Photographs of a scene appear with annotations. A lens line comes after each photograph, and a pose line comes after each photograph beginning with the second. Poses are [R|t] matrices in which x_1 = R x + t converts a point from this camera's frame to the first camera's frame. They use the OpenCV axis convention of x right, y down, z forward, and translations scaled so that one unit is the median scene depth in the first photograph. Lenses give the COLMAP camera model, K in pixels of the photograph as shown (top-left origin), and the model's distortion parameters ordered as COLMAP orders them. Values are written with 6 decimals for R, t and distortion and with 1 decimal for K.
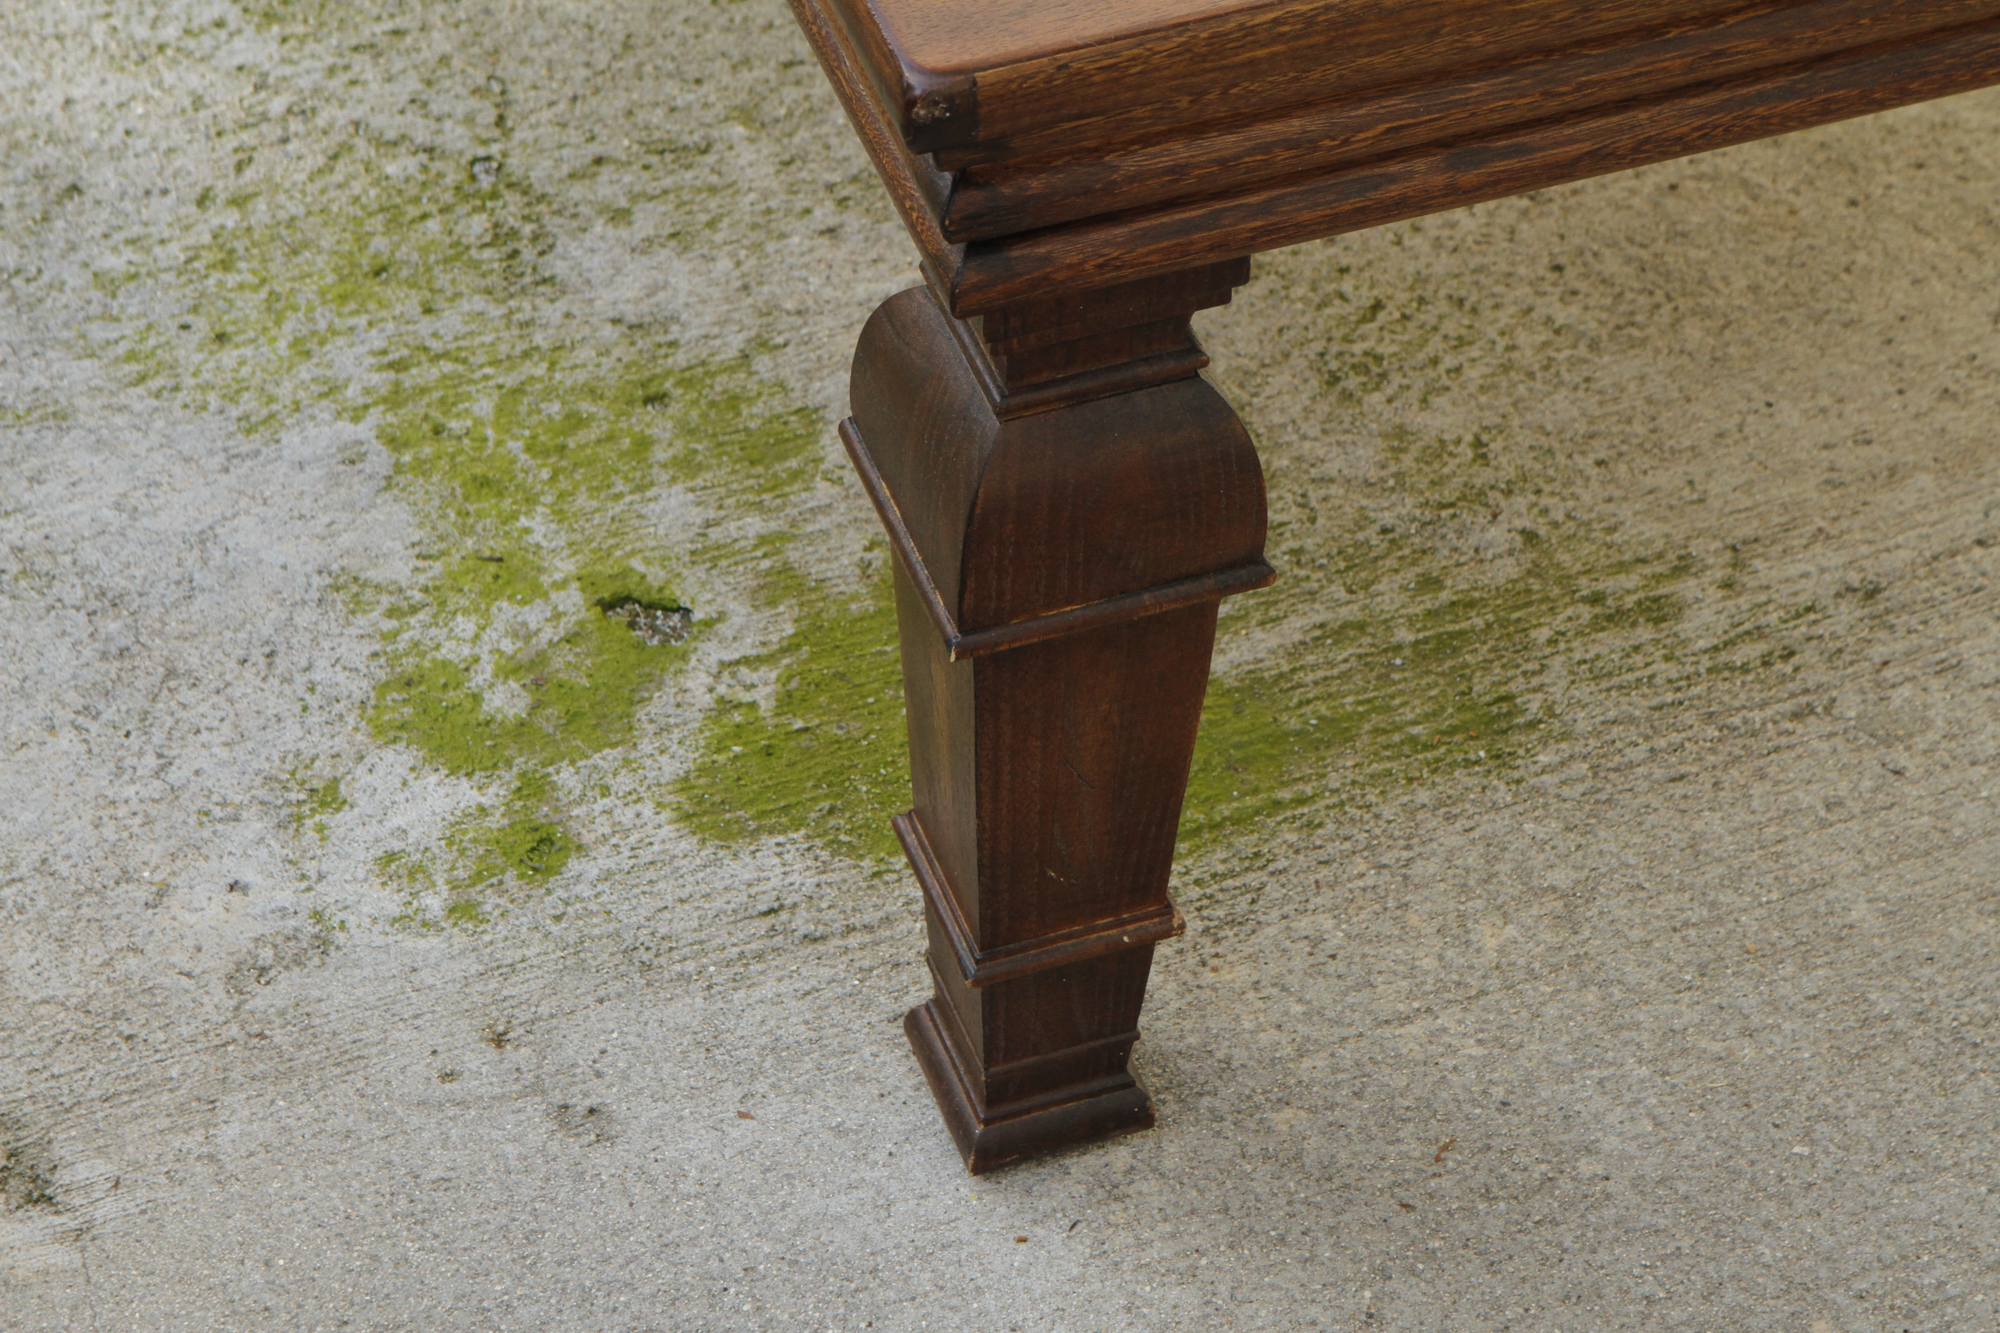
lens RADIAL K [[5749.2, 0, 996.3], [0, 5749.2, 662.9], [0, 0, 1]] dist [0.439469, 0.000000]
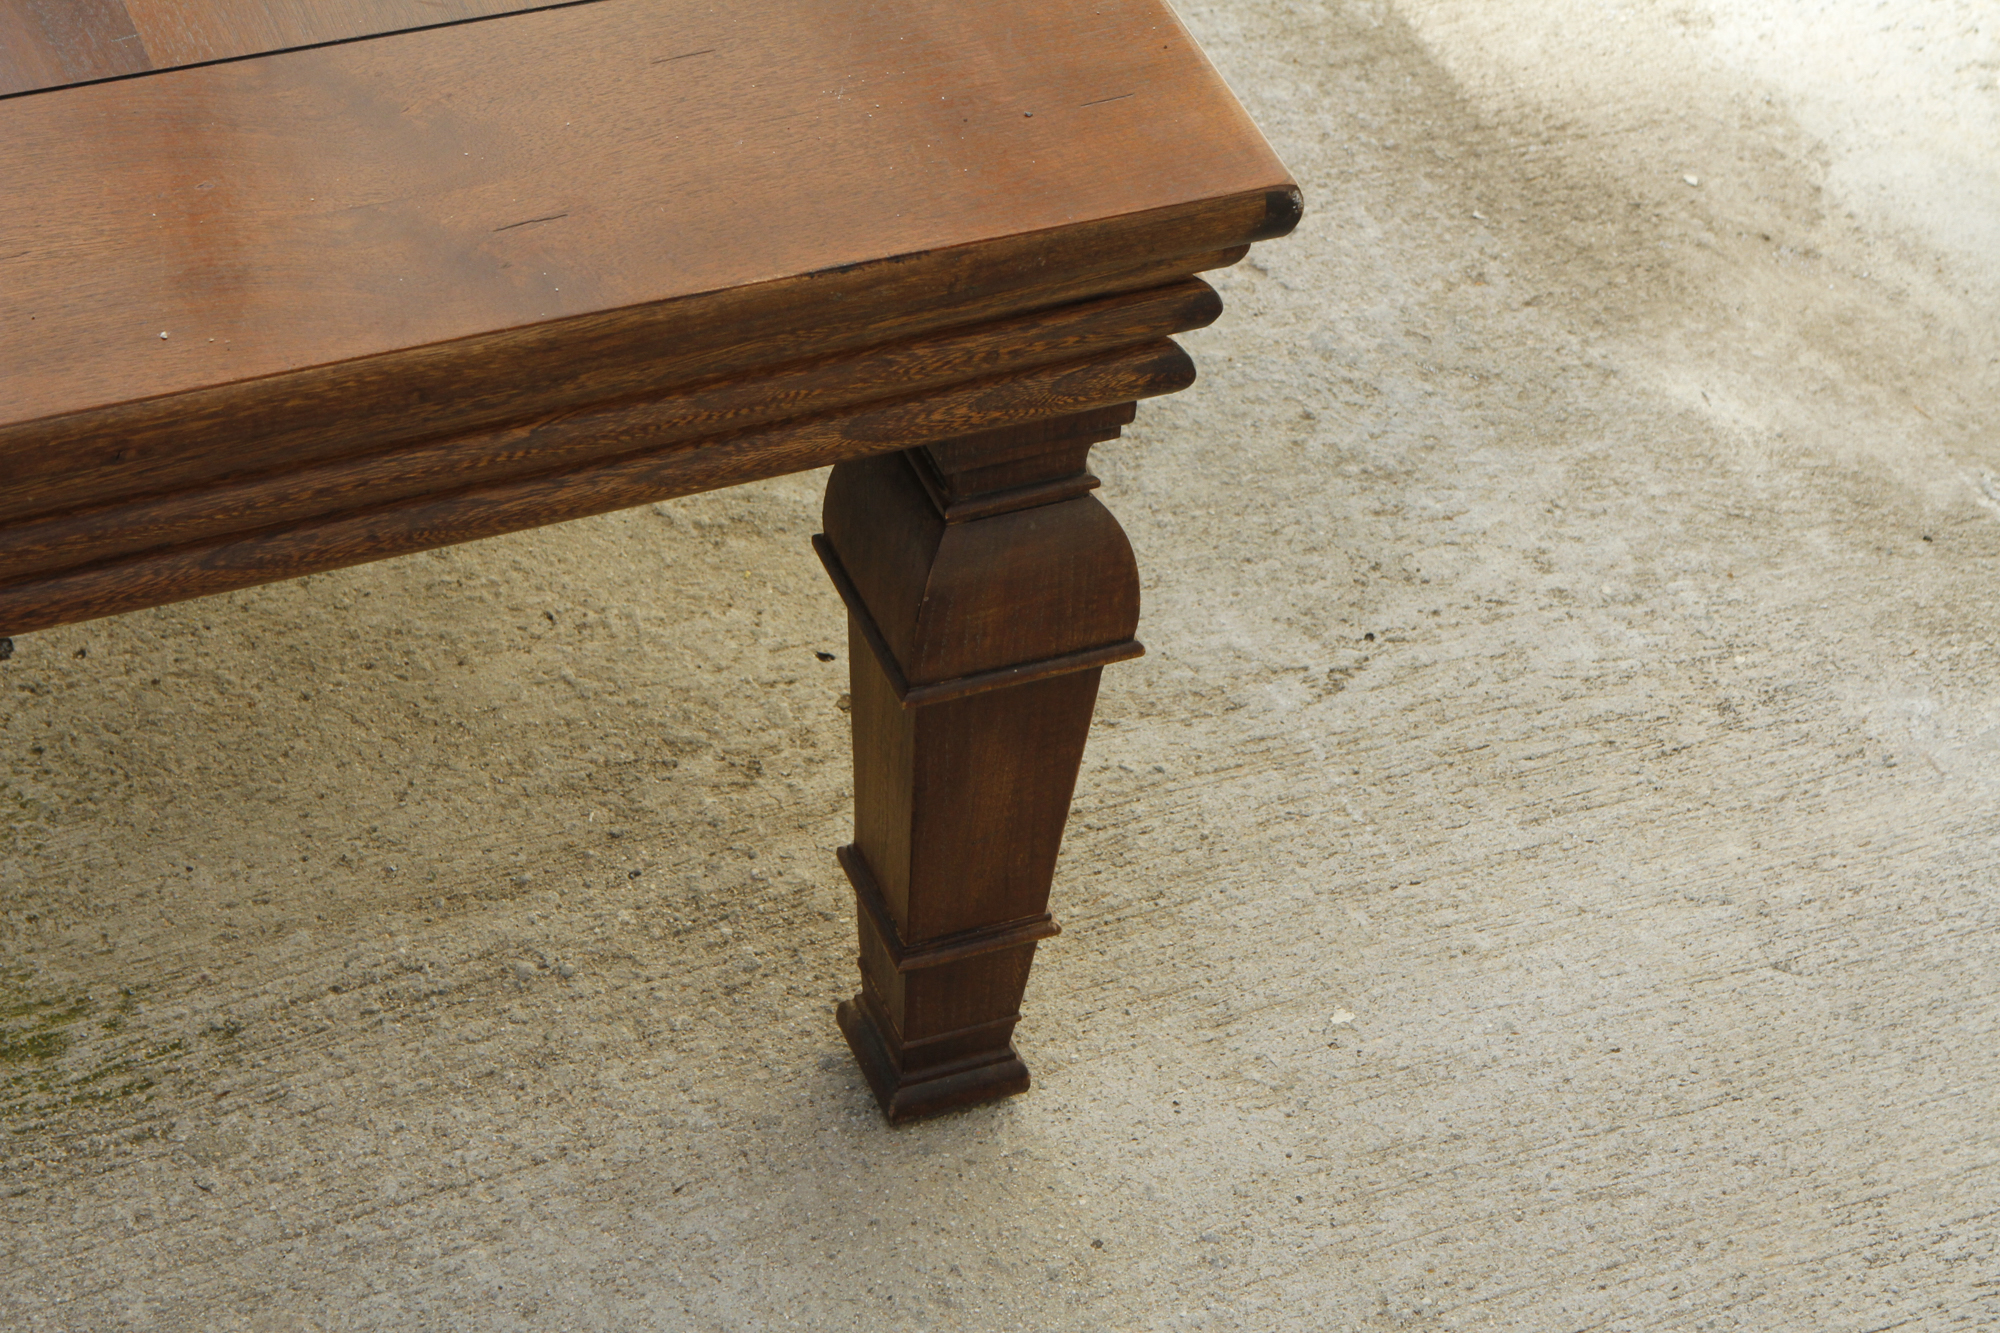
lens RADIAL K [[4550.8, 0, 1002.0], [0, 4550.8, 669.3], [0, 0, 1]] dist [-0.038624, 0.000000]
pose [[0.999638, 0.020242, 0.017735, 0.297143], [-0.020040, 0.999733, -0.011498, -0.081855], [-0.017963, 0.011139, 0.999777, 0.026832]]
